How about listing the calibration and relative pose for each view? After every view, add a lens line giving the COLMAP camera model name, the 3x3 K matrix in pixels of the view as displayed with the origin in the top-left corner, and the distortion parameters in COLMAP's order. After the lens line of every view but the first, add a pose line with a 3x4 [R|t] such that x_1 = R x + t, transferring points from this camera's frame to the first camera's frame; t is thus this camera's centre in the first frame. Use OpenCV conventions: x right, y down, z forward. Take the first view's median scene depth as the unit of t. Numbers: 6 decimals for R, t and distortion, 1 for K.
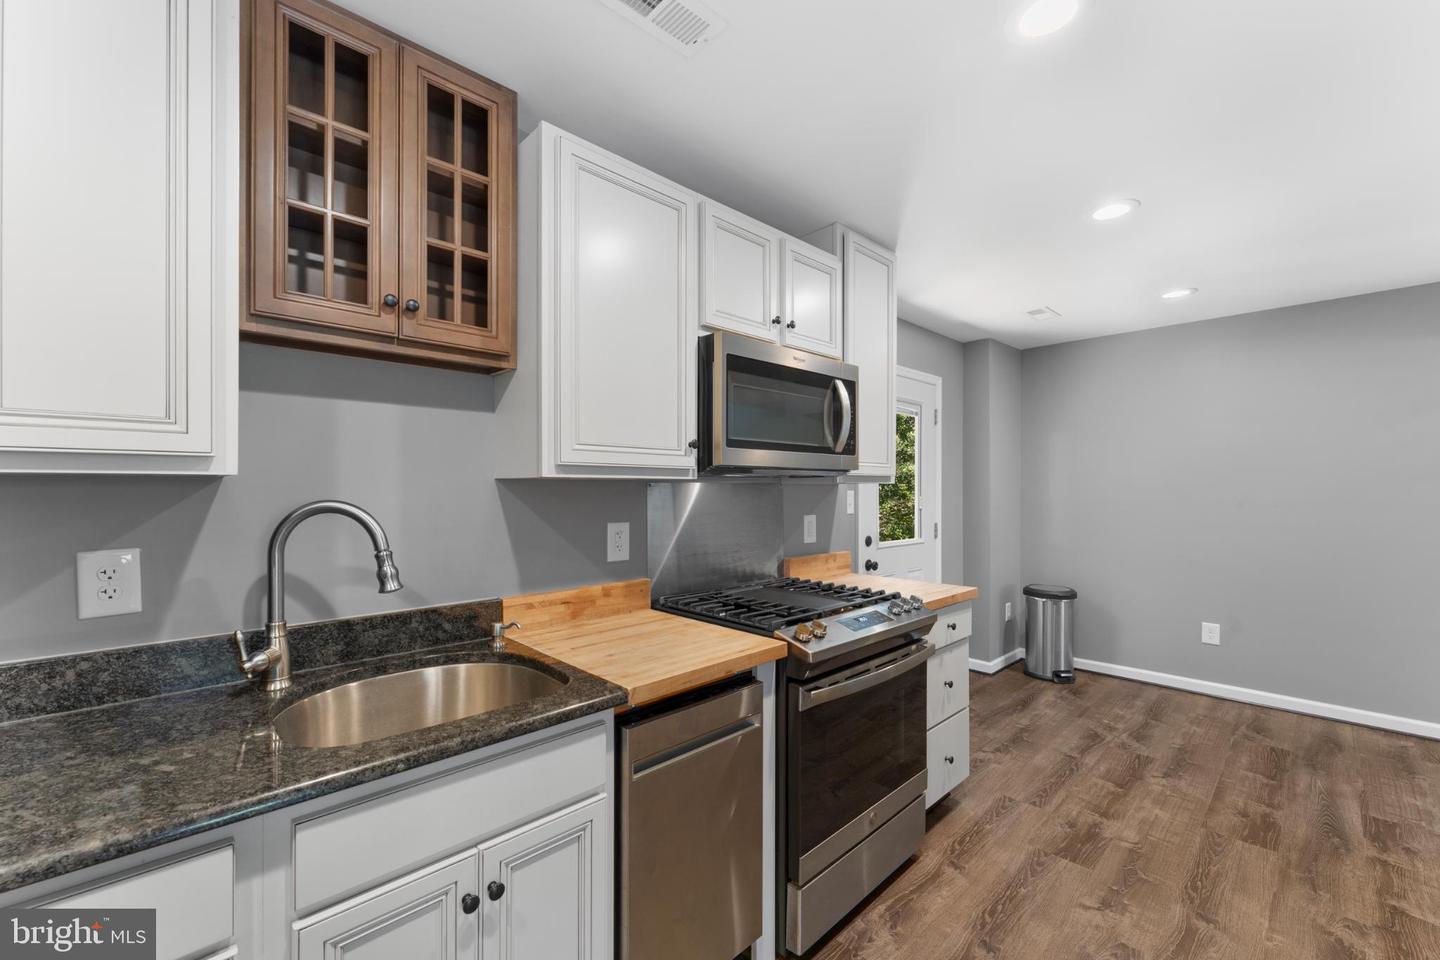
lens RADIAL K [[577.5, 0, 711.3], [0, 577.5, 485.6], [0, 0, 1]] dist [-0.004142, -0.000503]
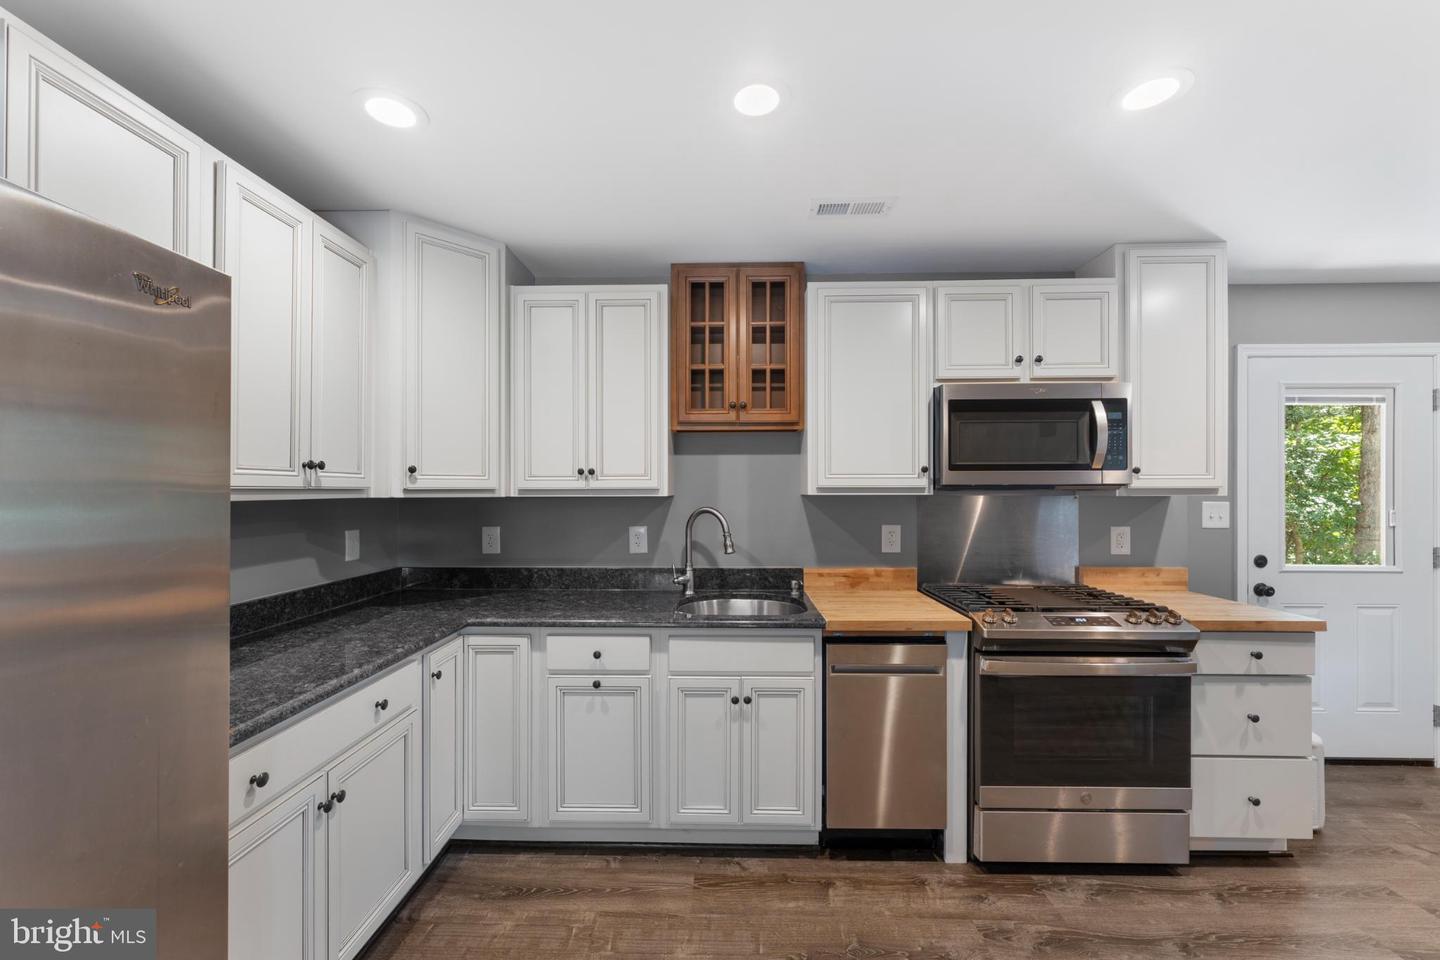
lens RADIAL K [[577.5, 0, 723.7], [0, 577.5, 486.7], [0, 0, 1]] dist [-0.004142, -0.000503]
pose [[0.708775, -0.005440, -0.705414, 0.710713], [0.005137, 0.999984, -0.002551, -0.035646], [0.705416, -0.001816, 0.708791, -0.359360]]
